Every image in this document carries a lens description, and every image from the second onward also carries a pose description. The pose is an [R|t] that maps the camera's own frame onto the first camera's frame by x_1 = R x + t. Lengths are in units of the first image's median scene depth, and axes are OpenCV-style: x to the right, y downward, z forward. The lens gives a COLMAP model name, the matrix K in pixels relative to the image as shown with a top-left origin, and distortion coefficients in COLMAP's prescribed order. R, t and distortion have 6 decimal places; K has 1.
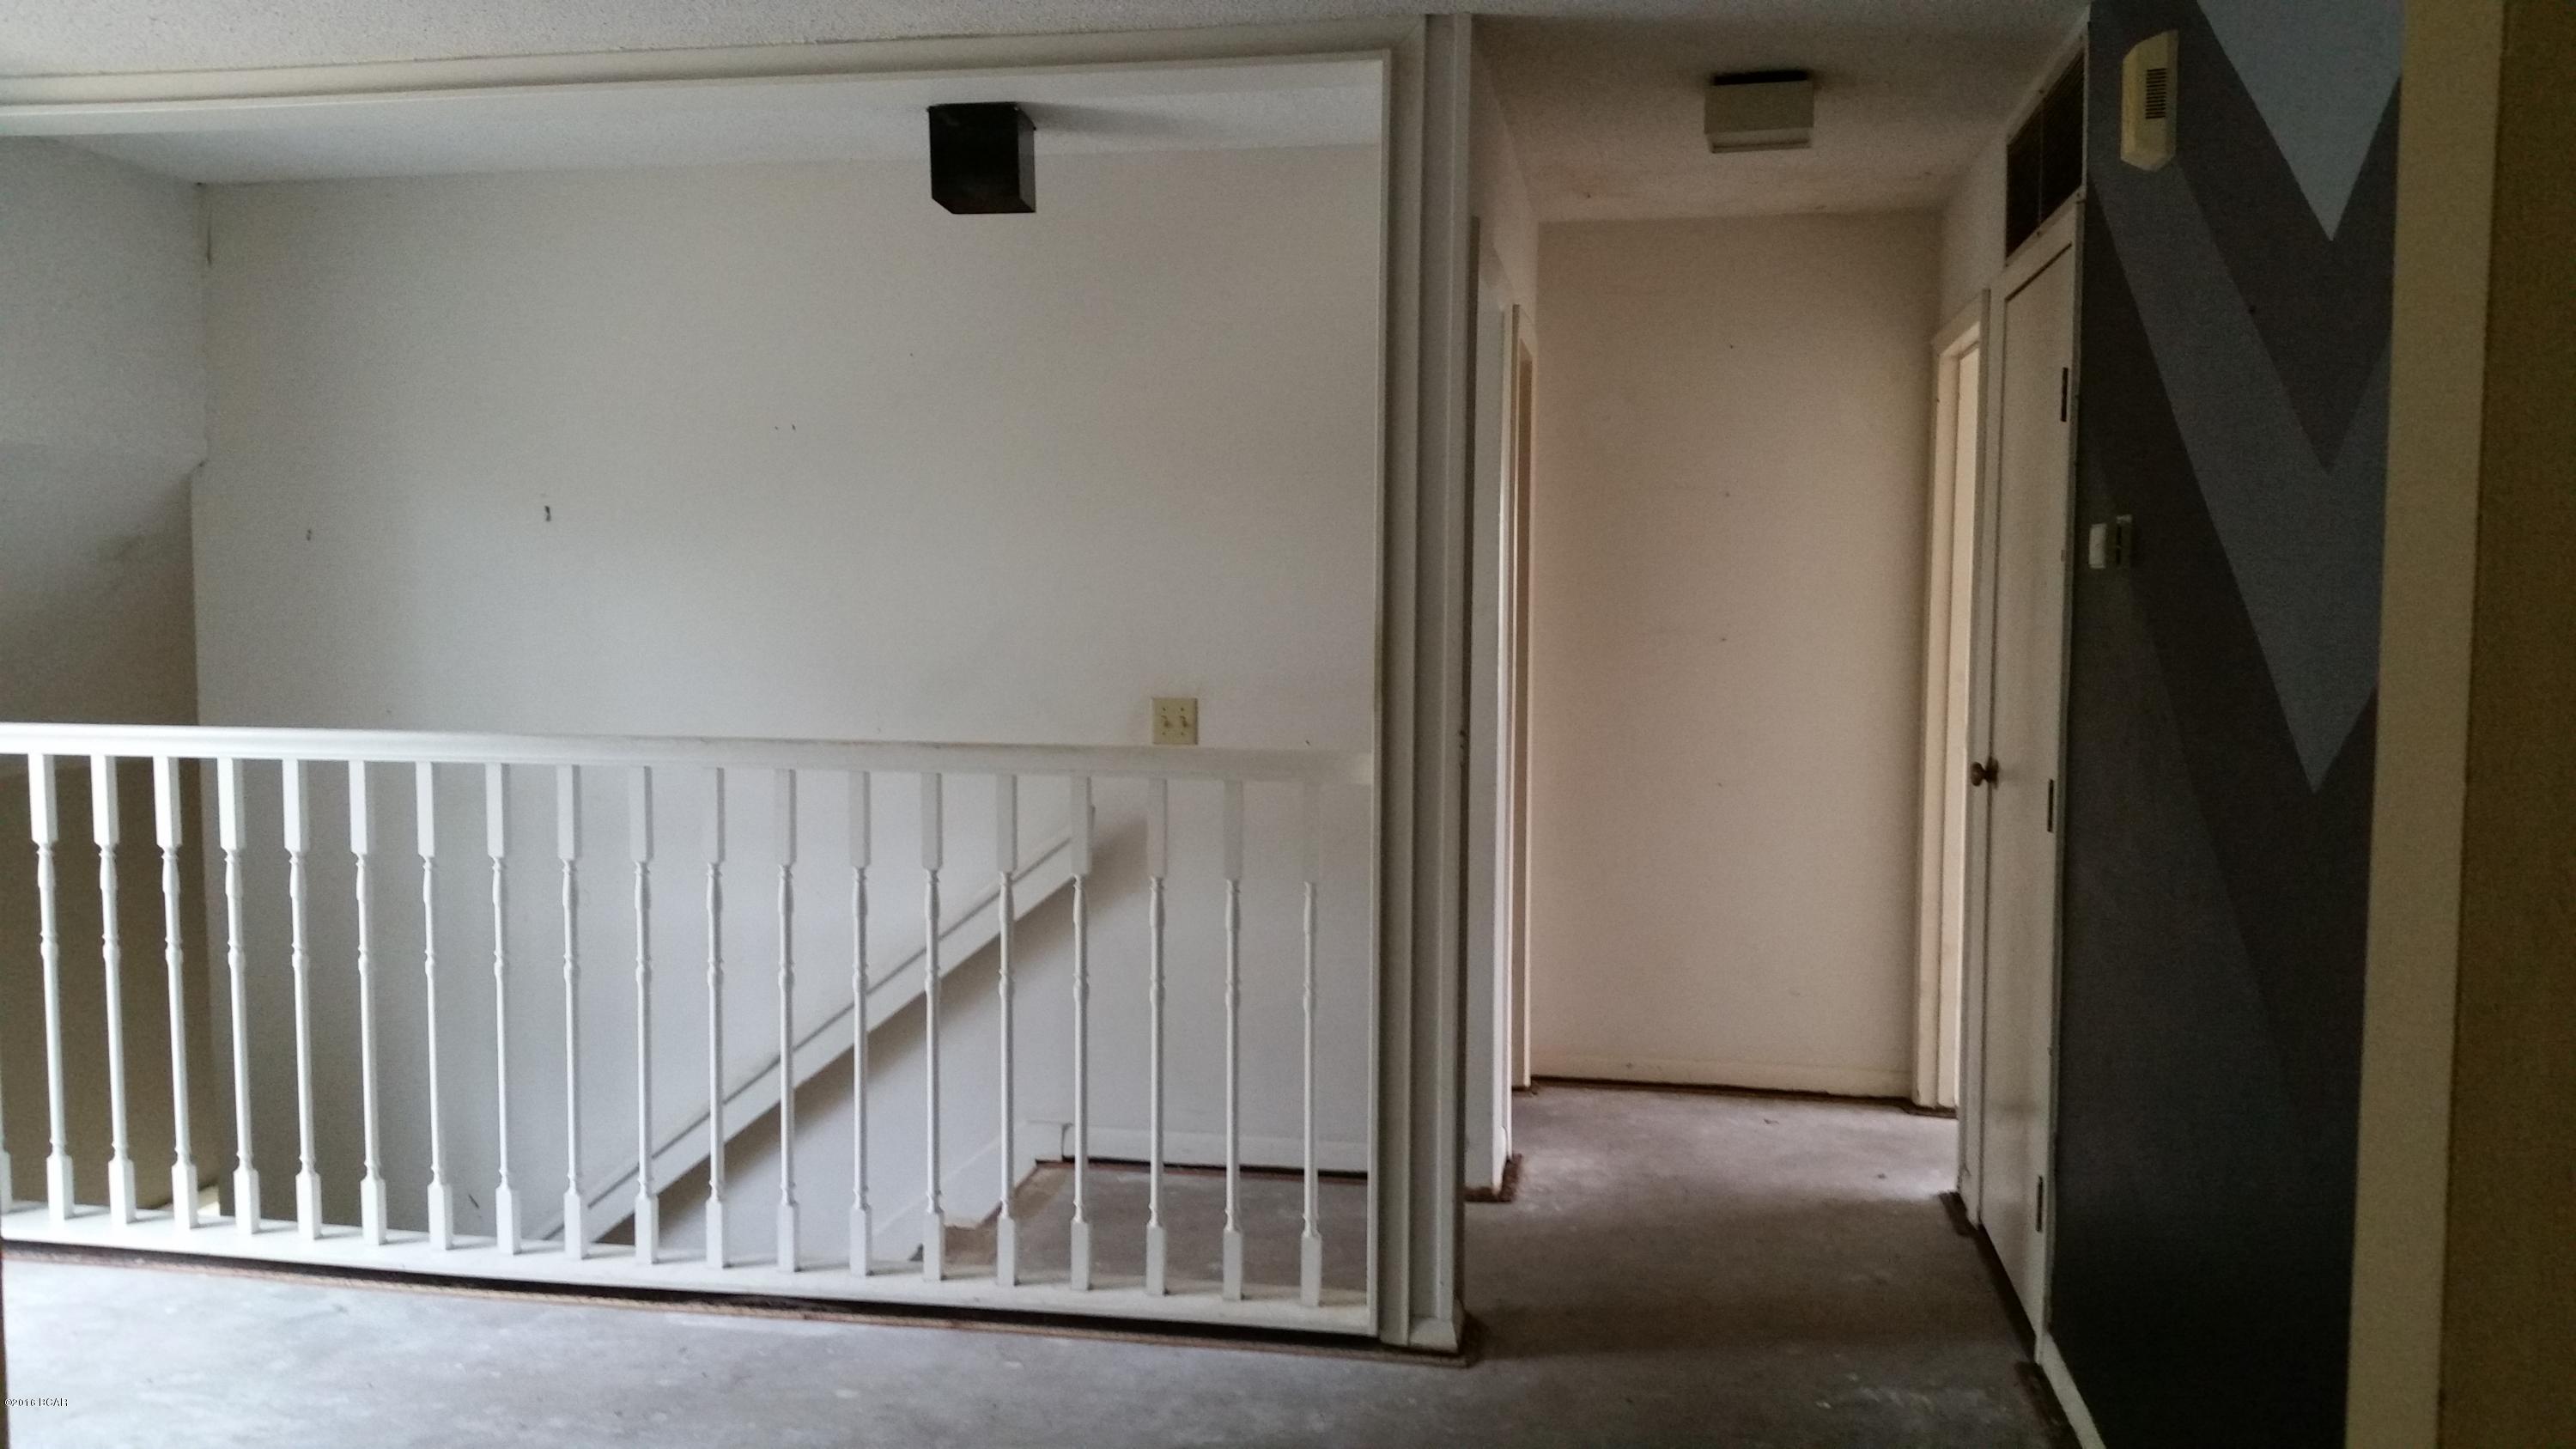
lens RADIAL K [[2082.5, 0, 1286.2], [0, 2082.5, 774.5], [0, 0, 1]] dist [0.147259, -0.305060]
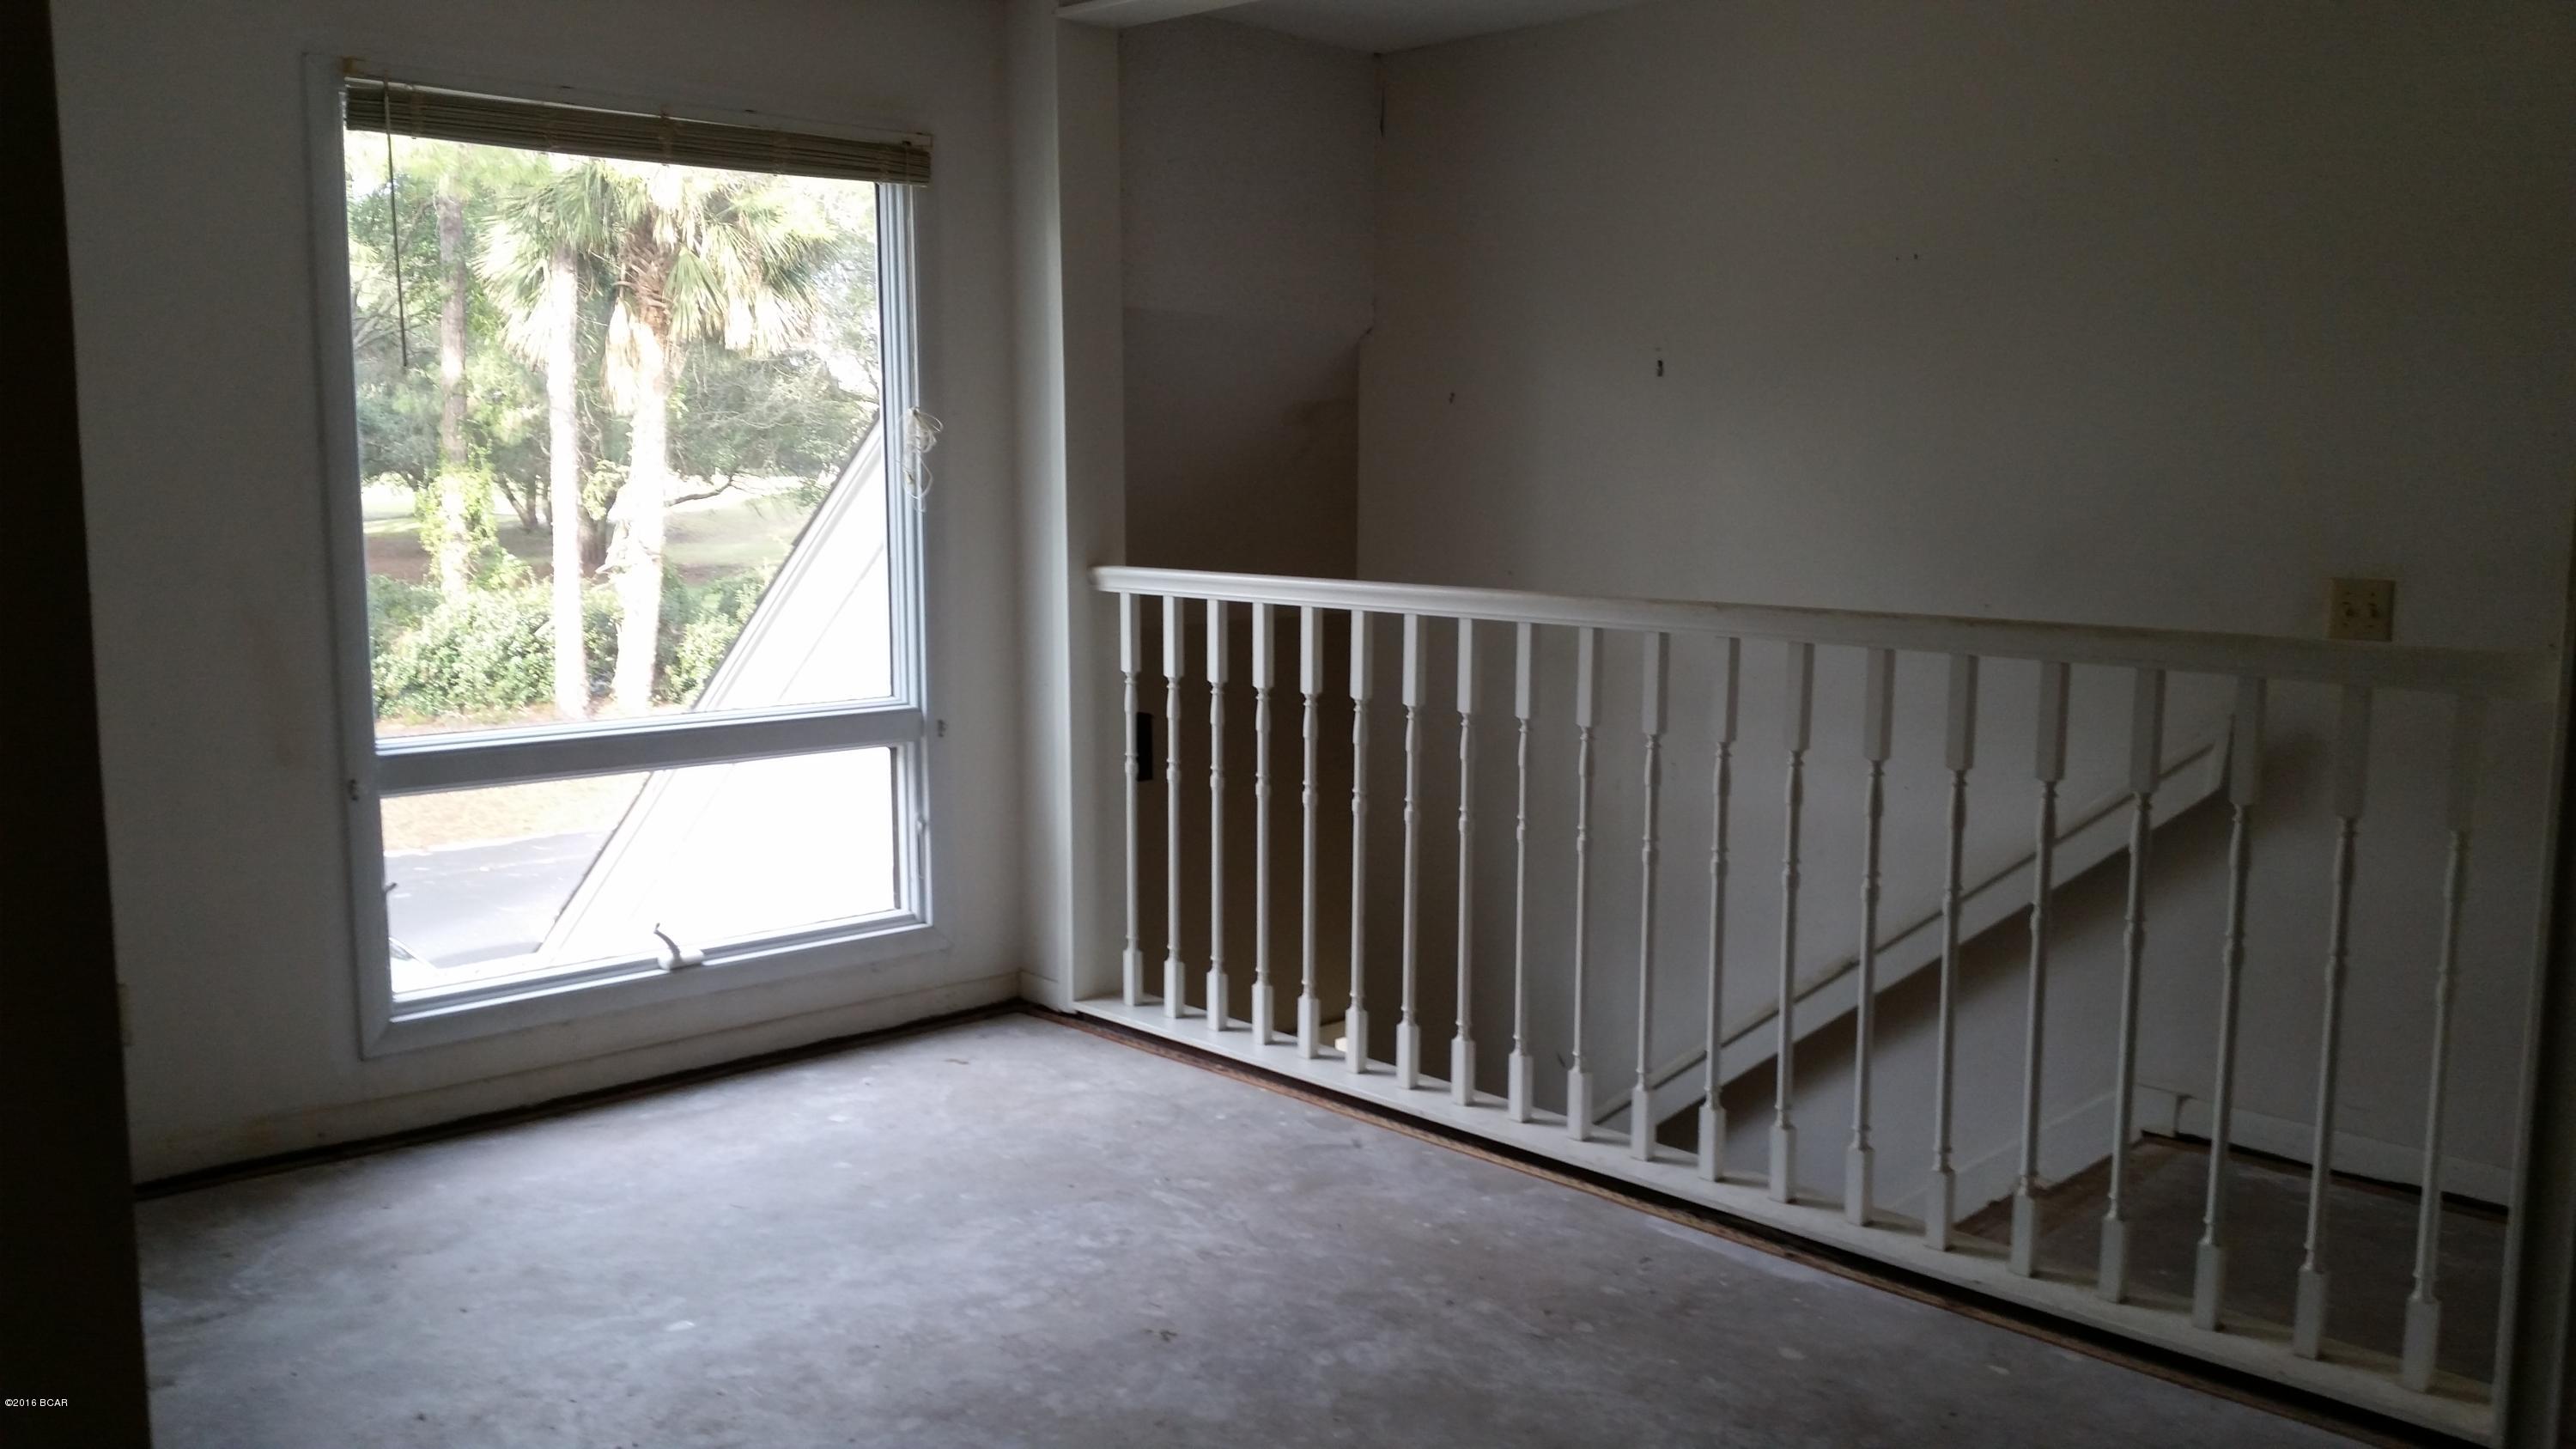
lens RADIAL K [[2082.5, 0, 1286.2], [0, 2082.5, 774.5], [0, 0, 1]] dist [0.147259, -0.305060]
pose [[0.818049, 0.086400, -0.568621, 0.088507], [-0.055146, 0.995880, 0.071986, 0.001134], [0.572498, -0.027531, 0.819444, 0.146883]]
